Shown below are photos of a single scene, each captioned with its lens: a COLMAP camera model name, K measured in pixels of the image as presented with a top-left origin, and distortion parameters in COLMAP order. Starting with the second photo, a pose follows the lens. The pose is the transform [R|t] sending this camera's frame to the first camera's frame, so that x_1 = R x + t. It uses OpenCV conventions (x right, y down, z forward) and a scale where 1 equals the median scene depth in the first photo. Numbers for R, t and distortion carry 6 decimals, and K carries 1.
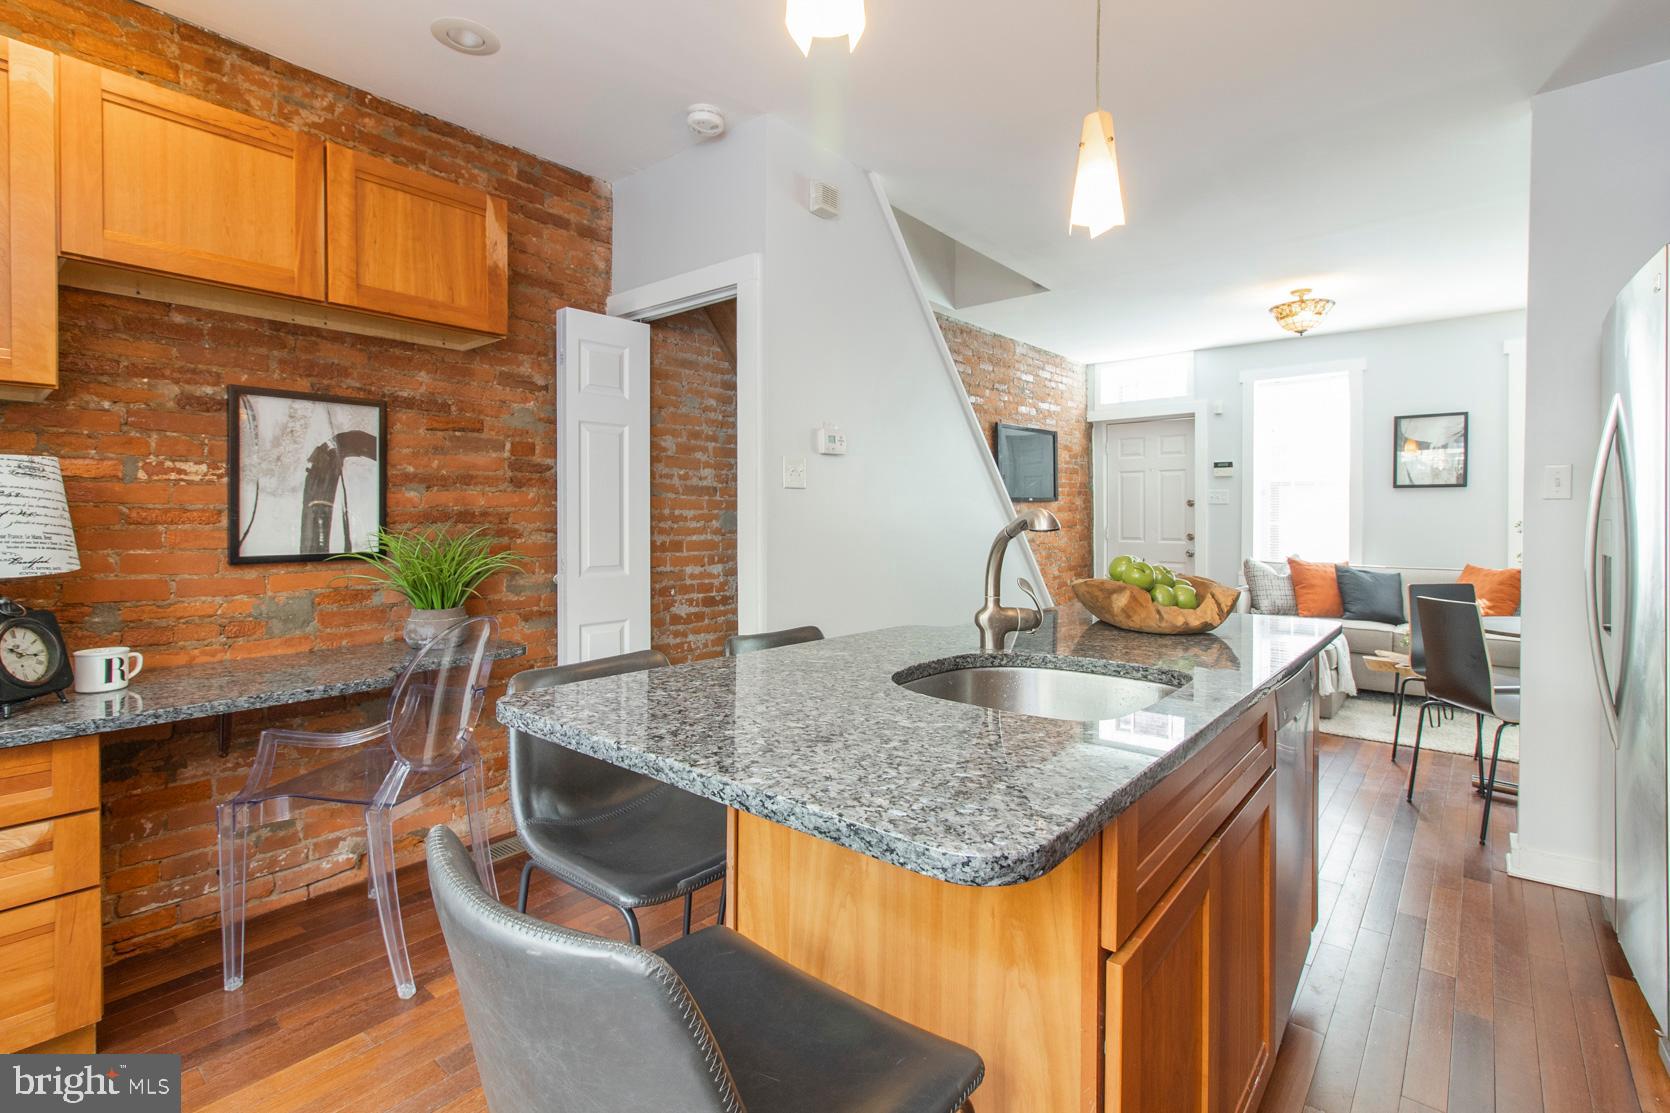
lens RADIAL K [[782.9, 0, 836.6], [0, 782.9, 522.2], [0, 0, 1]] dist [0.000848, 0.001314]
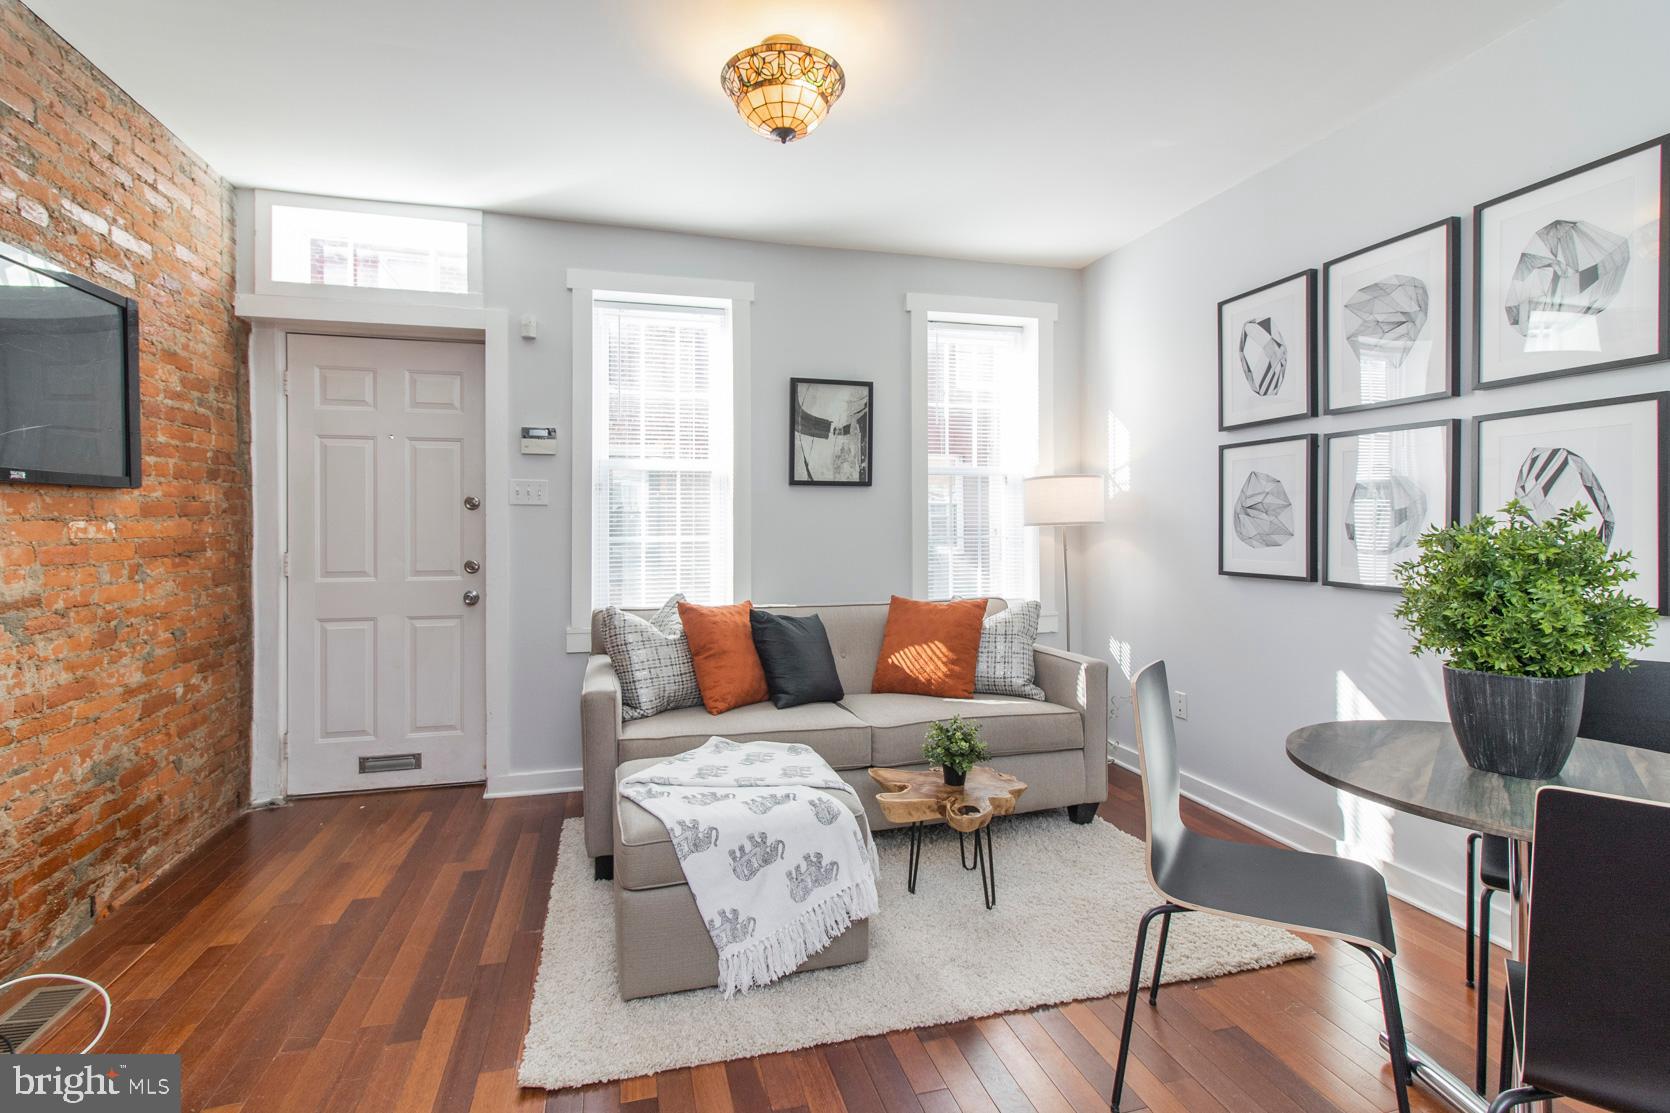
lens RADIAL K [[762.4, 0, 827.6], [0, 762.4, 522.8], [0, 0, 1]] dist [0.003765, 0.000467]
pose [[0.568373, 0.004546, 0.822758, 0.436560], [0.009537, 0.999881, -0.012113, -0.007367], [-0.822715, 0.014731, 0.568262, 1.349159]]
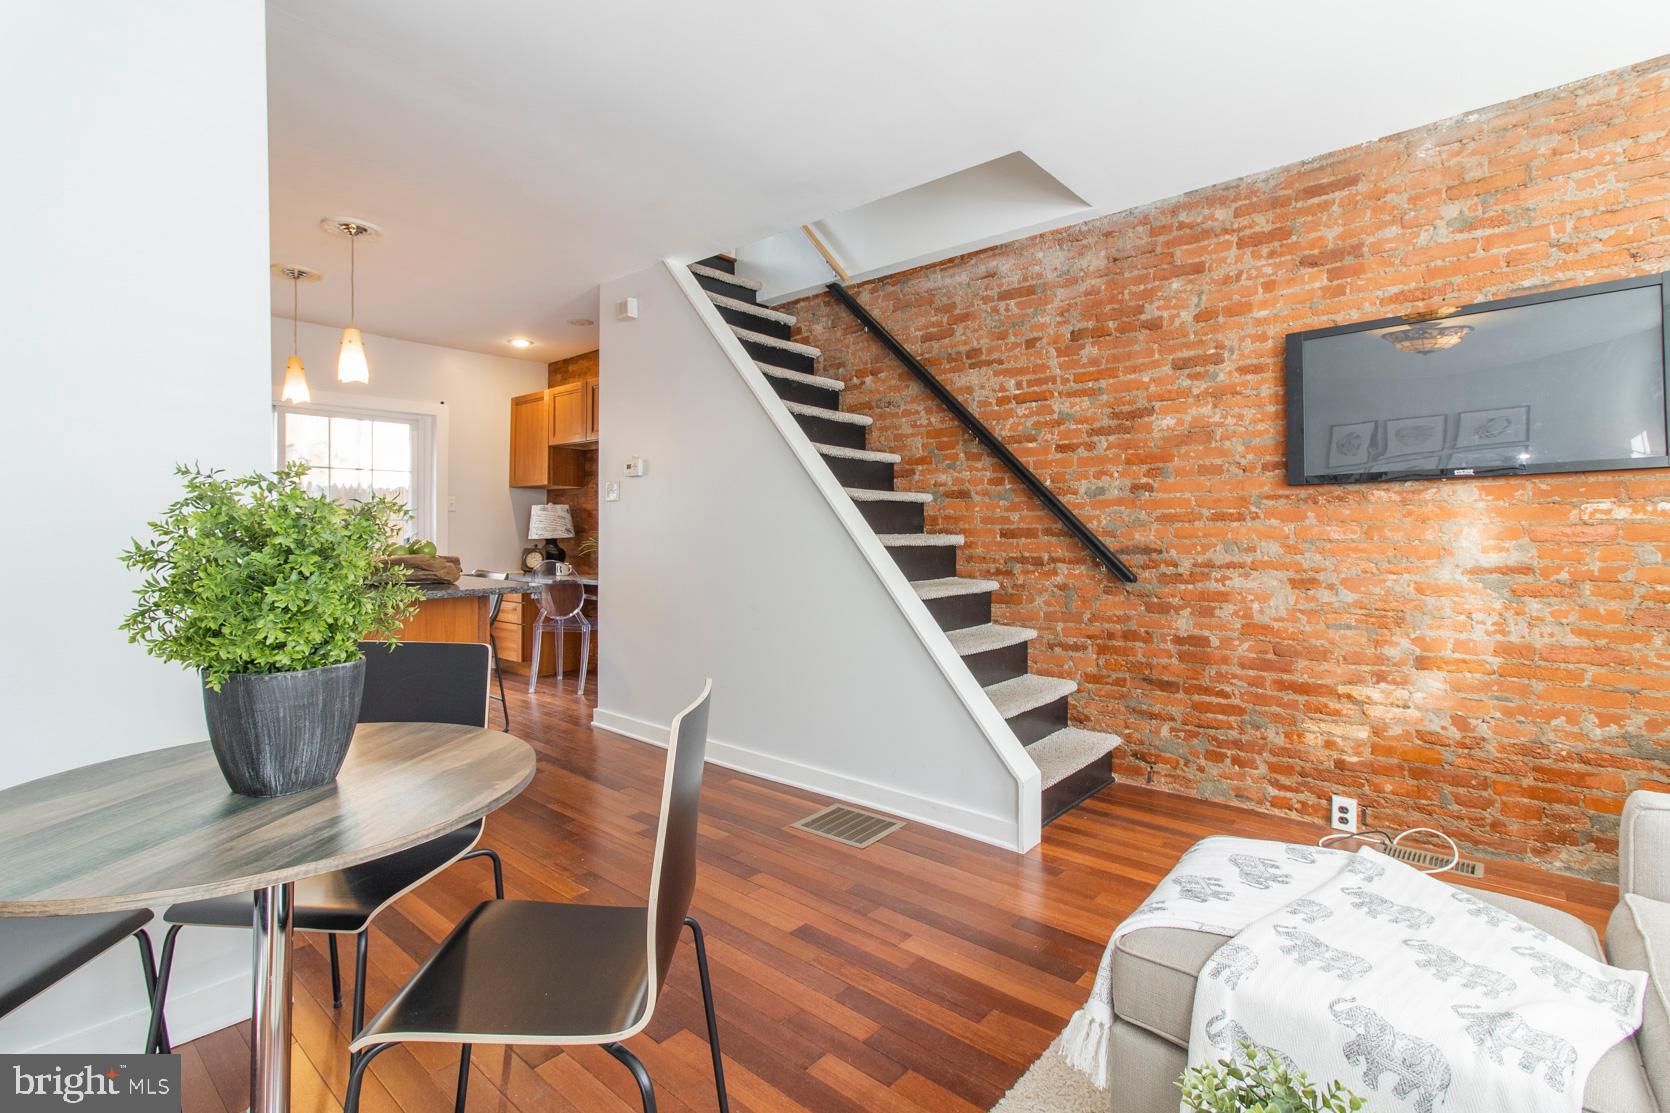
lens RADIAL K [[762.4, 0, 827.6], [0, 762.4, 522.8], [0, 0, 1]] dist [0.003765, 0.000467]
pose [[-0.010570, -0.010671, -0.999887, 1.641333], [-0.008737, 0.999906, -0.010579, 0.014922], [0.999906, 0.008624, -0.010662, 1.592147]]
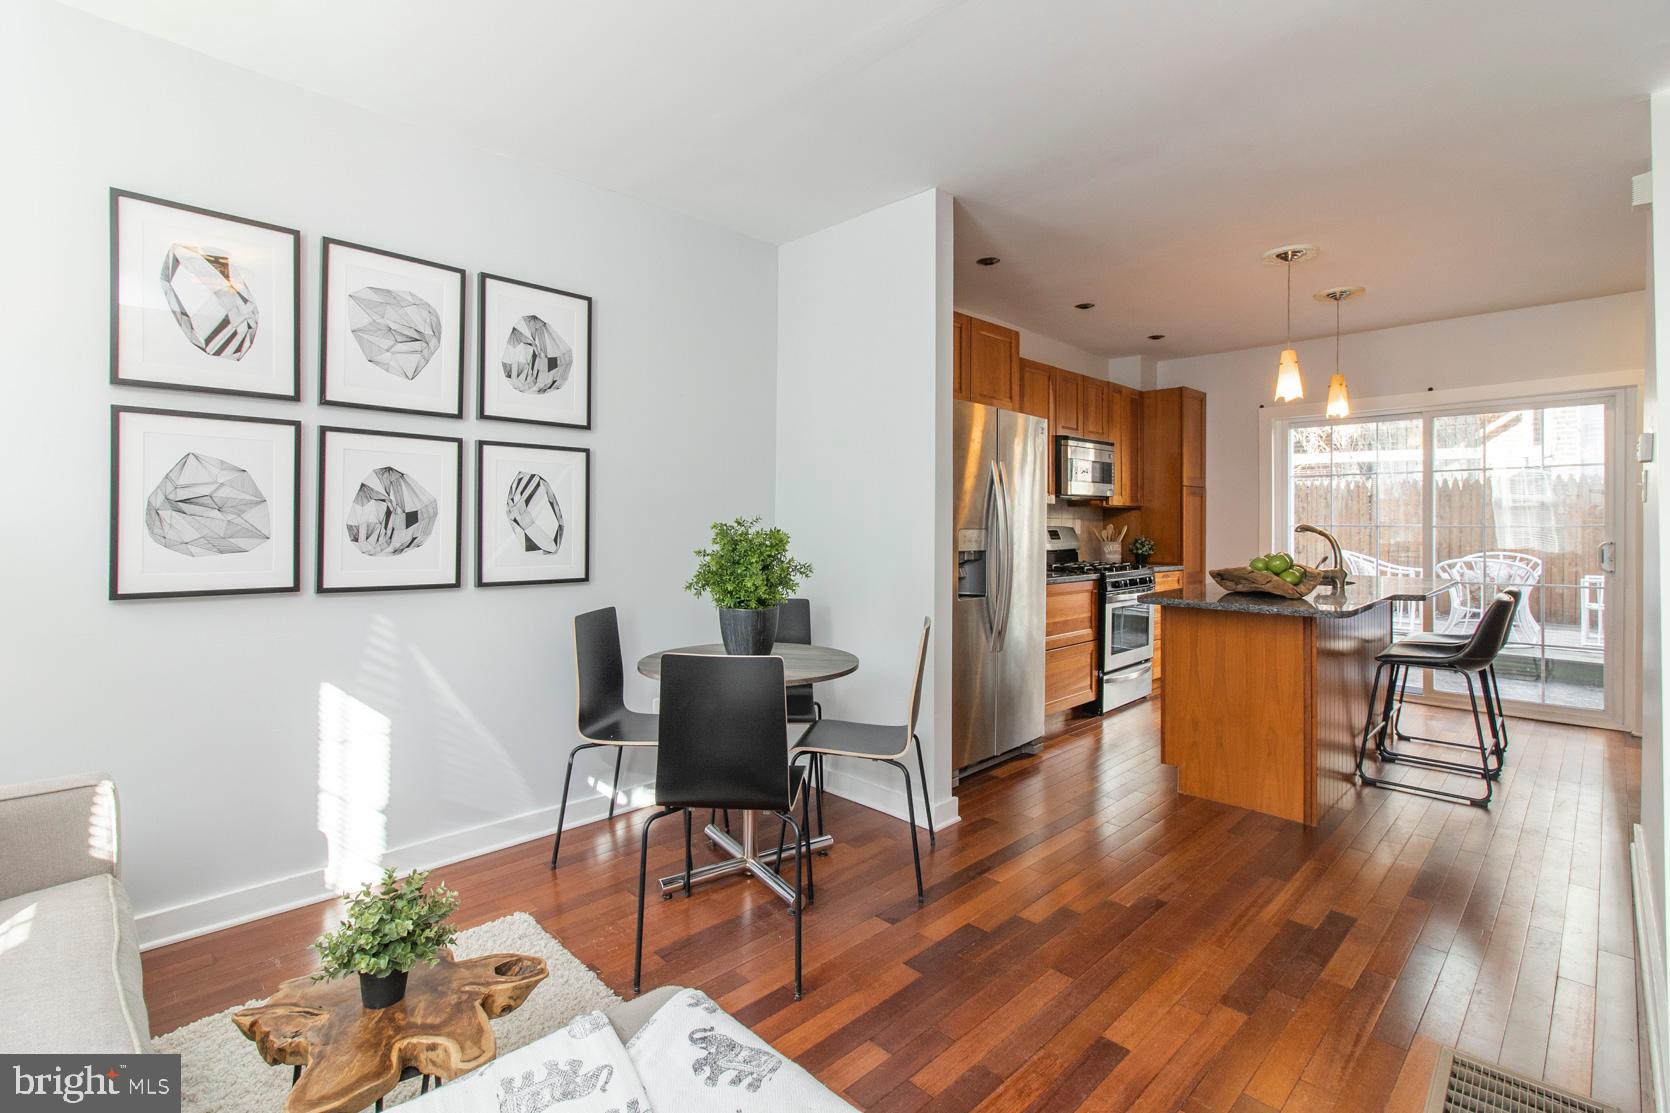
lens RADIAL K [[762.4, 0, 827.6], [0, 762.4, 522.8], [0, 0, 1]] dist [0.003765, 0.000467]
pose [[-0.994746, -0.003183, 0.102327, 0.973851], [-0.002577, 0.999978, 0.006060, -0.022133], [-0.102344, 0.005764, -0.994732, 2.279738]]
